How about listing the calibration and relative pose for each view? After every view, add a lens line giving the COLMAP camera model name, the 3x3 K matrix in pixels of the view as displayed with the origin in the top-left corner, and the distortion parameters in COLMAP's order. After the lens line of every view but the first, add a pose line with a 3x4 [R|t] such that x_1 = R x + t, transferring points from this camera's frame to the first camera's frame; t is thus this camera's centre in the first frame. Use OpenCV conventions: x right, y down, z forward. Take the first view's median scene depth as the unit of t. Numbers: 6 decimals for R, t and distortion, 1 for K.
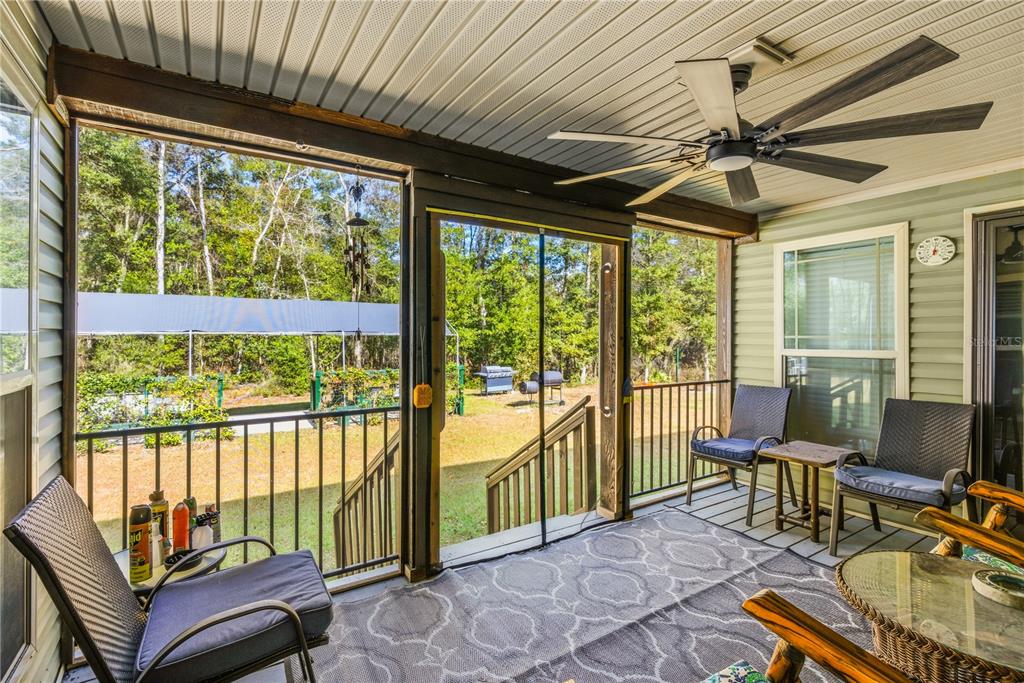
lens RADIAL K [[472.3, 0, 515.2], [0, 472.3, 339.0], [0, 0, 1]] dist [-0.000991, -0.000840]
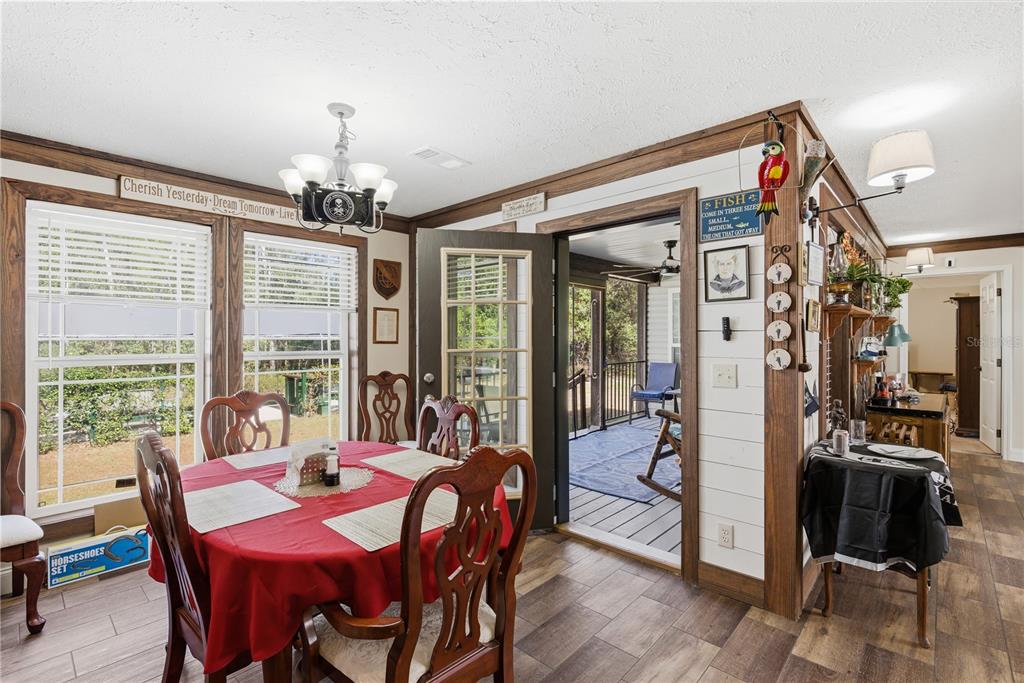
lens RADIAL K [[472.3, 0, 510.1], [0, 472.3, 340.3], [0, 0, 1]] dist [-0.000991, -0.000840]
pose [[0.969432, -0.003778, 0.245329, -0.534218], [0.003985, 0.999992, -0.000350, 0.007057], [-0.245326, 0.001317, 0.969440, -0.687380]]
